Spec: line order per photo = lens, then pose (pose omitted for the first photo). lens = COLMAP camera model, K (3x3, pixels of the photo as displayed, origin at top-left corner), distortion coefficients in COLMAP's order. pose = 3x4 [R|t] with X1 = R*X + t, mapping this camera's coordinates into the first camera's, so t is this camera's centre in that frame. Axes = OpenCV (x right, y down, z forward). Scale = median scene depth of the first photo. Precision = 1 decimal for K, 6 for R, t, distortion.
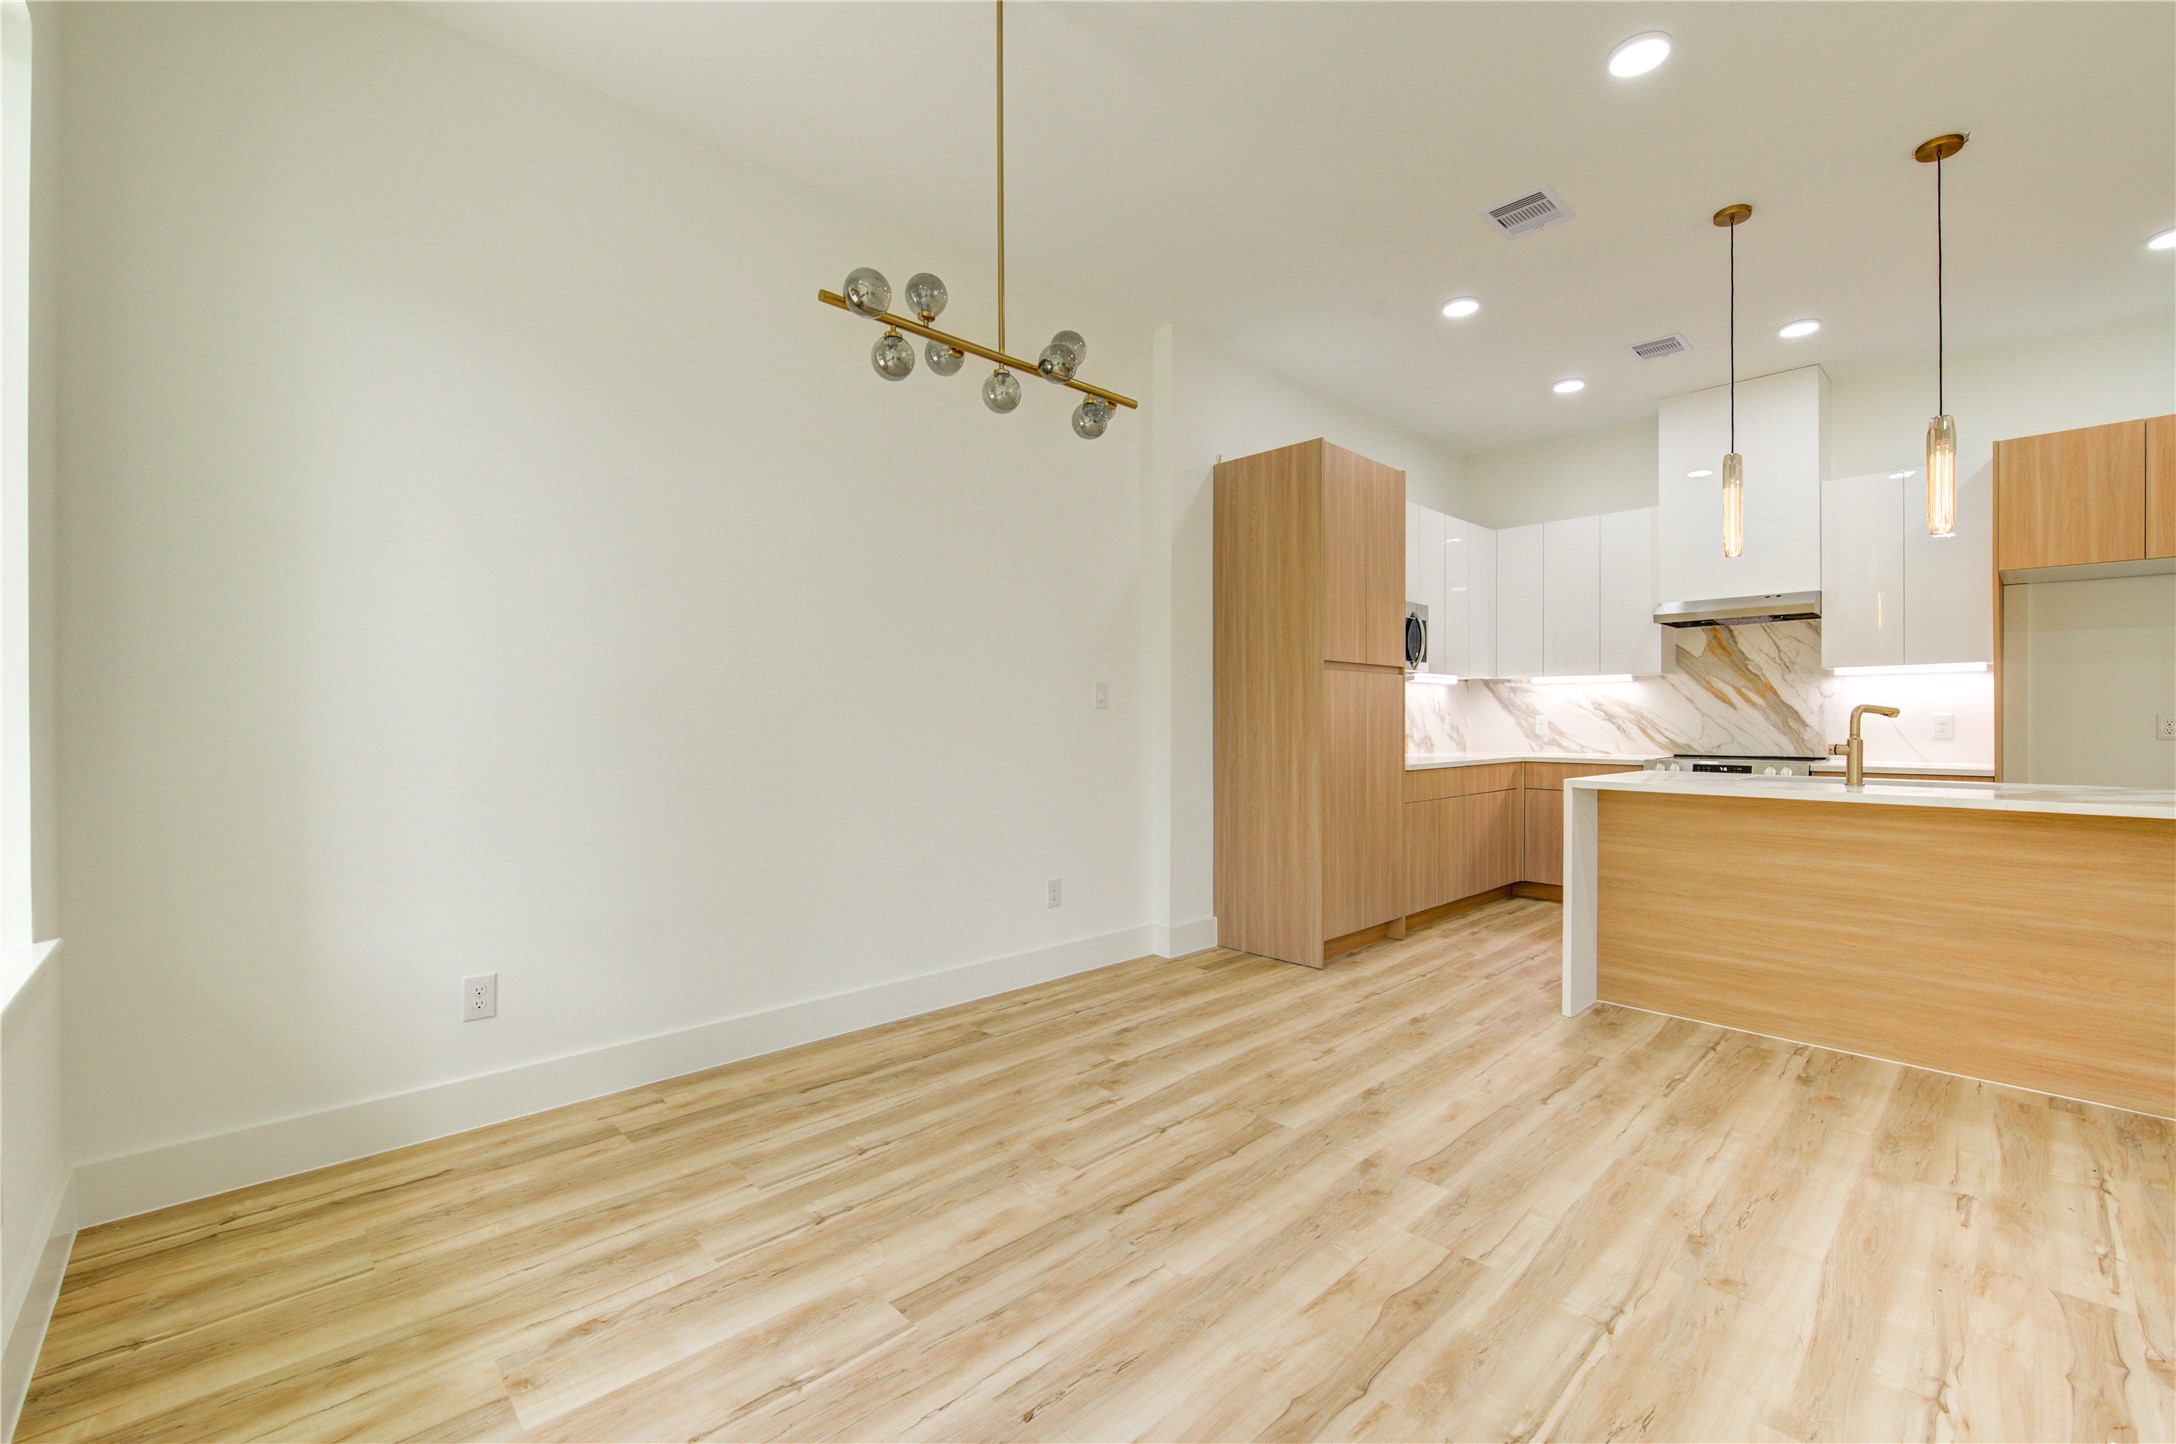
lens RADIAL K [[904.0, 0, 1099.1], [0, 904.0, 722.7], [0, 0, 1]] dist [-0.009210, -0.000679]
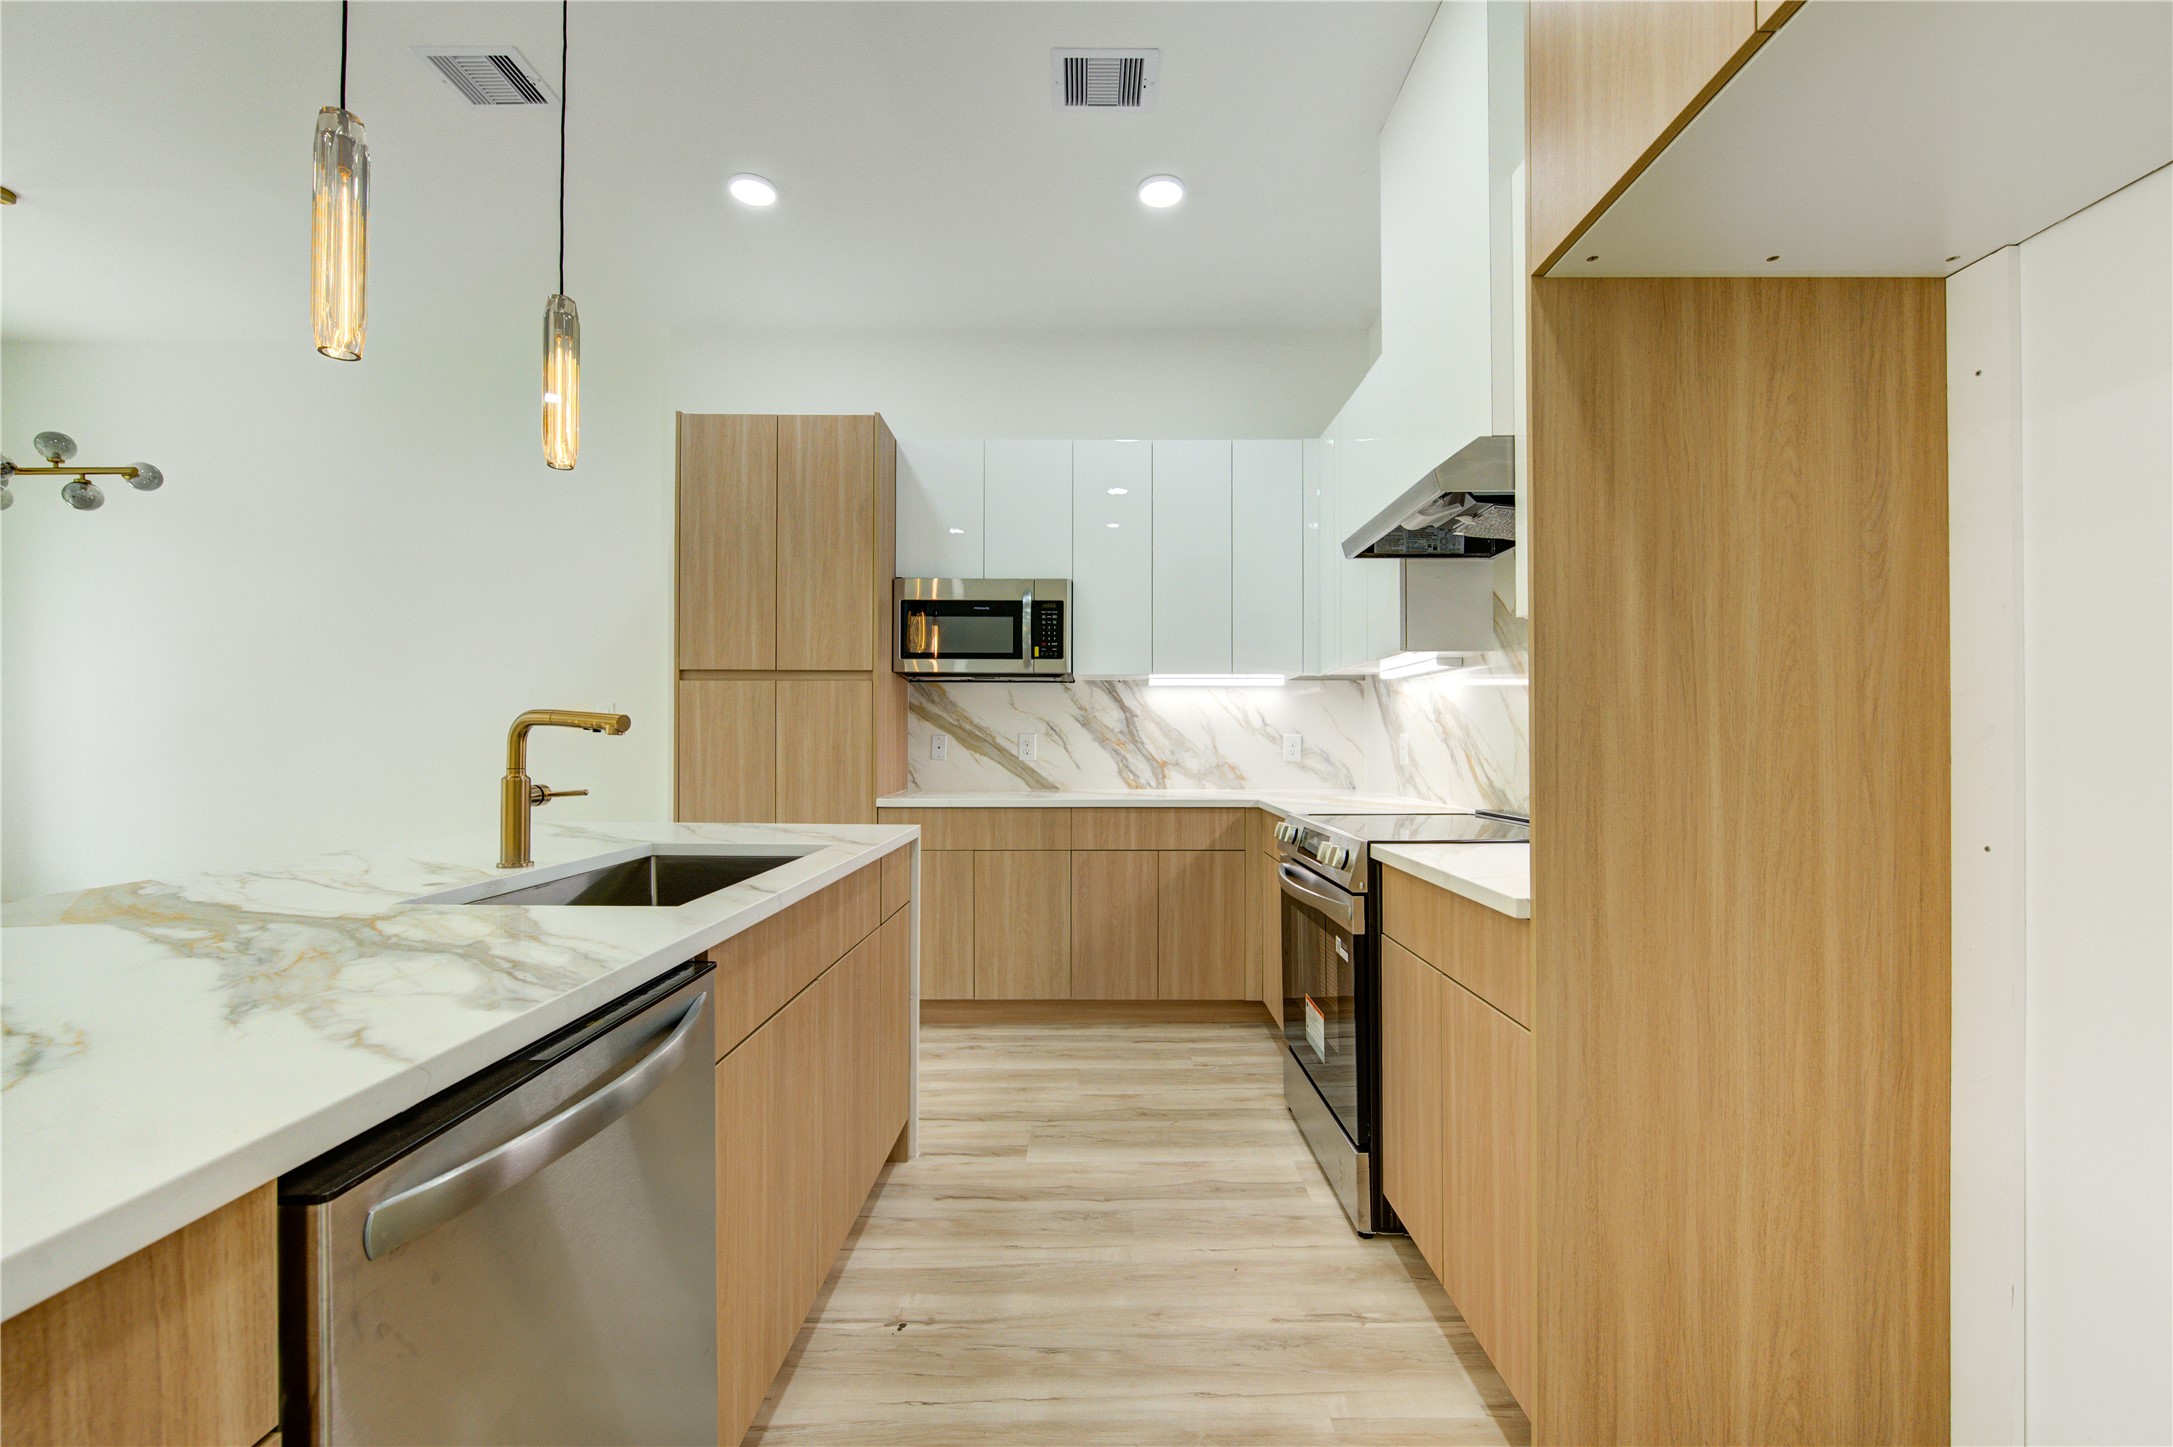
lens RADIAL K [[872.1, 0, 1088.0], [0, 872.1, 736.8], [0, 0, 1]] dist [-0.003302, -0.000065]
pose [[0.723998, -0.001127, -0.689802, 1.096968], [-0.003641, 0.999978, -0.005456, -0.002623], [0.689793, 0.006462, 0.723978, 0.666386]]
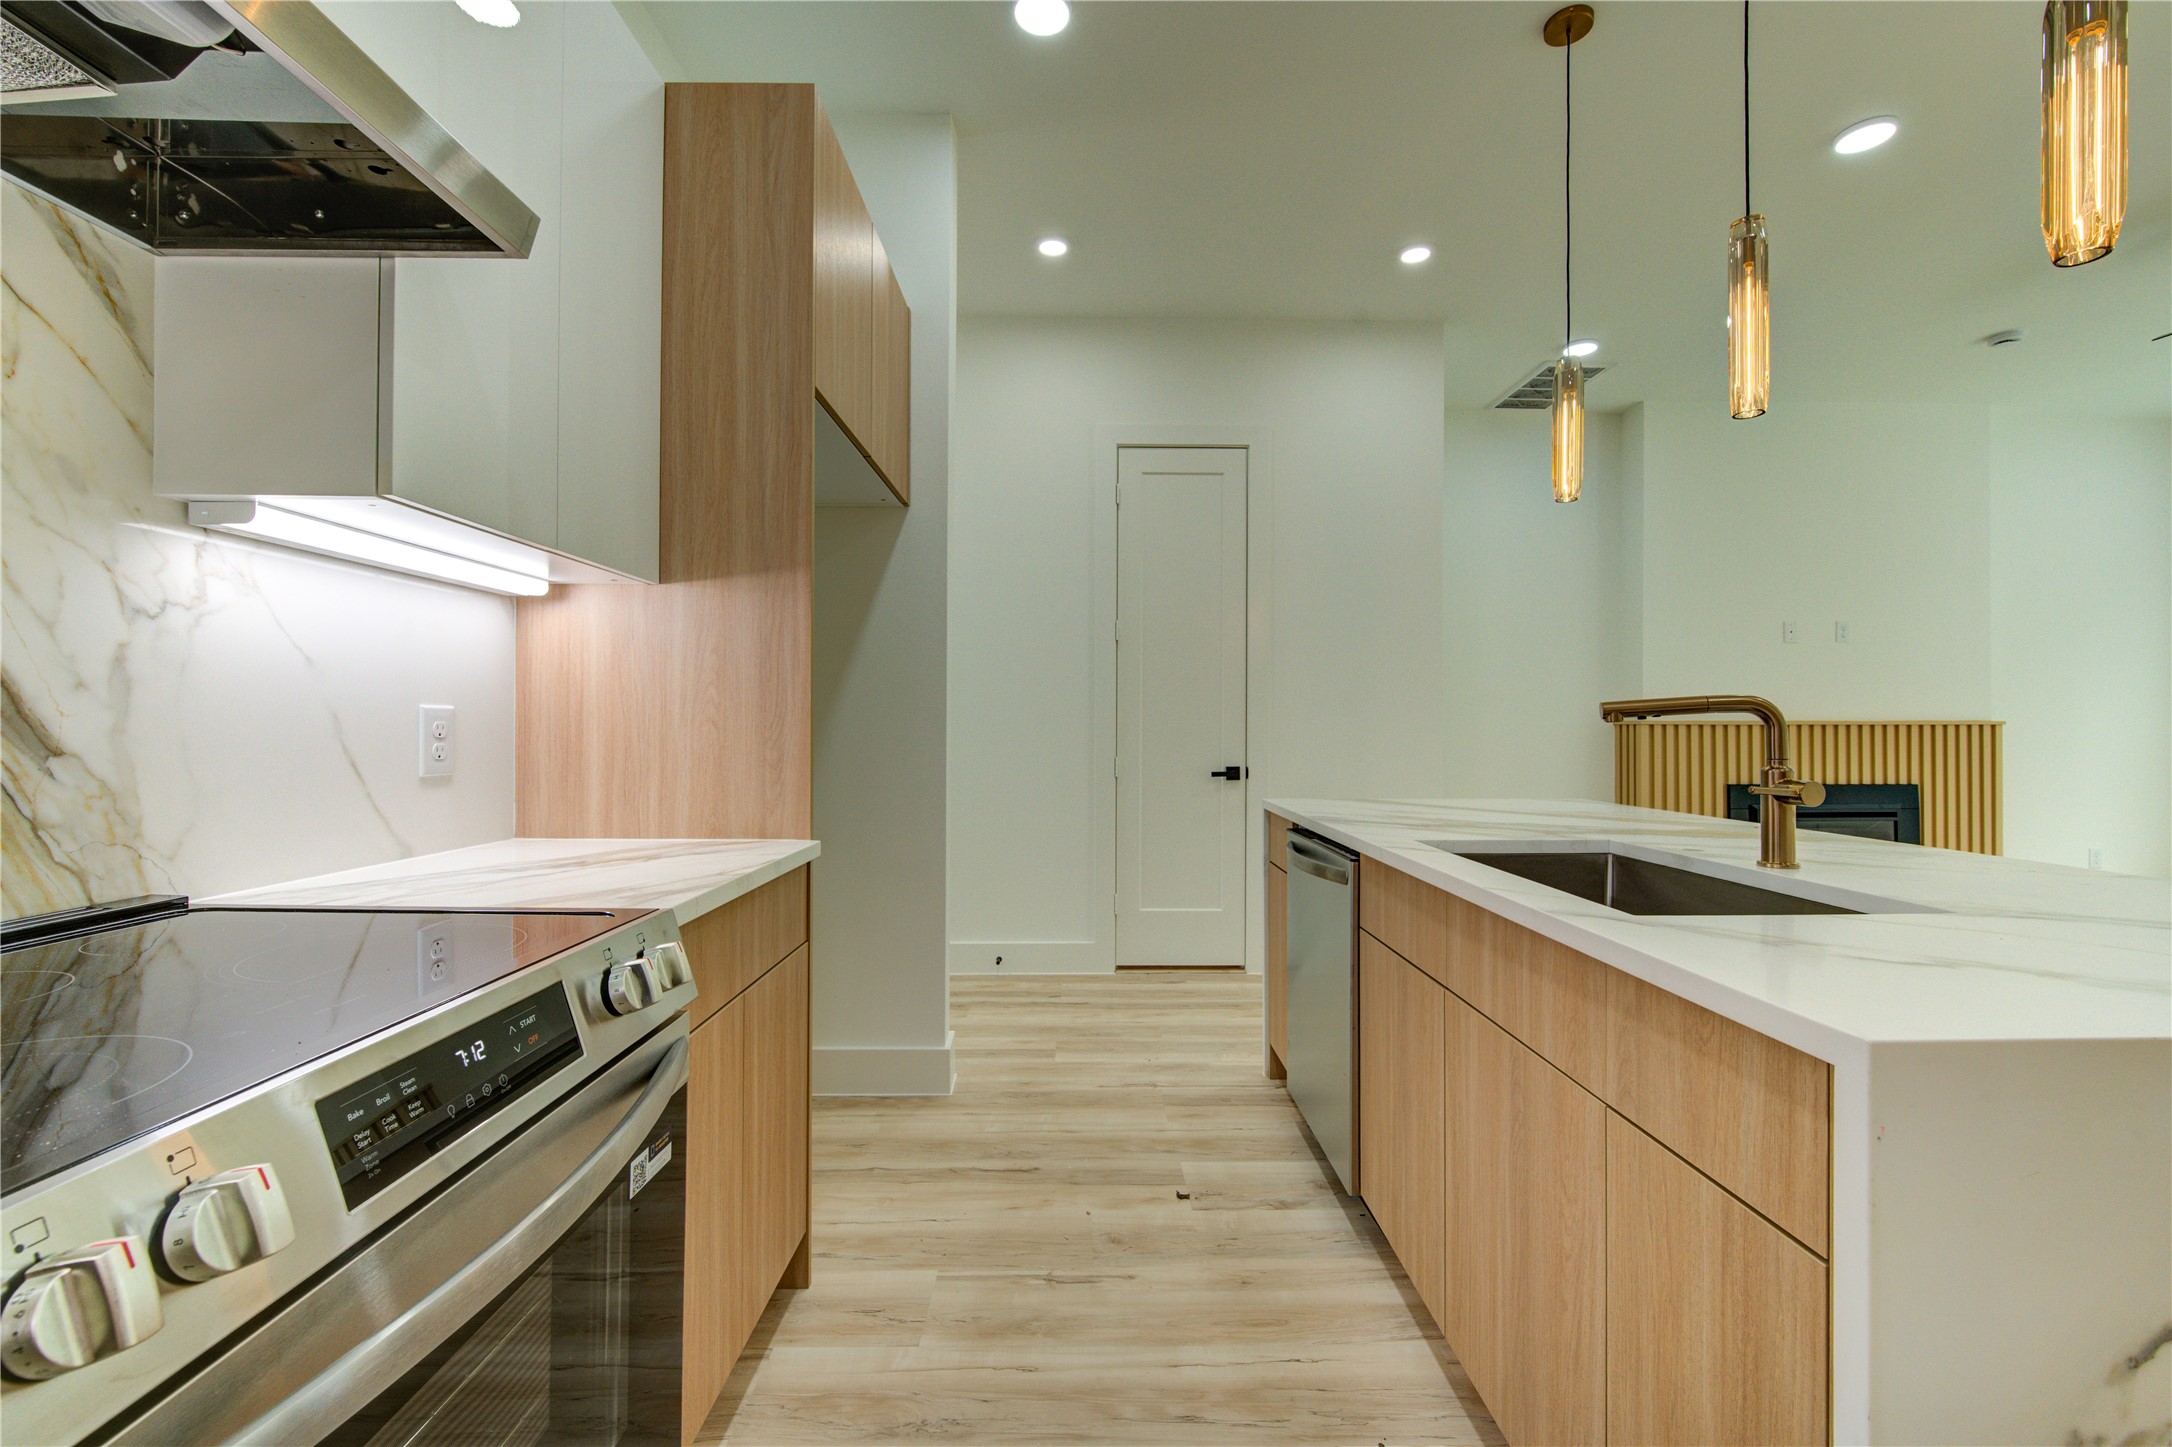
lens RADIAL K [[879.6, 0, 1086.0], [0, 879.6, 723.5], [0, 0, 1]] dist [-0.006163, -0.000156]
pose [[-0.730398, 0.003553, 0.683012, 0.610182], [0.001136, 0.999991, -0.003987, -0.001966], [-0.683021, -0.002137, -0.730396, 1.218265]]
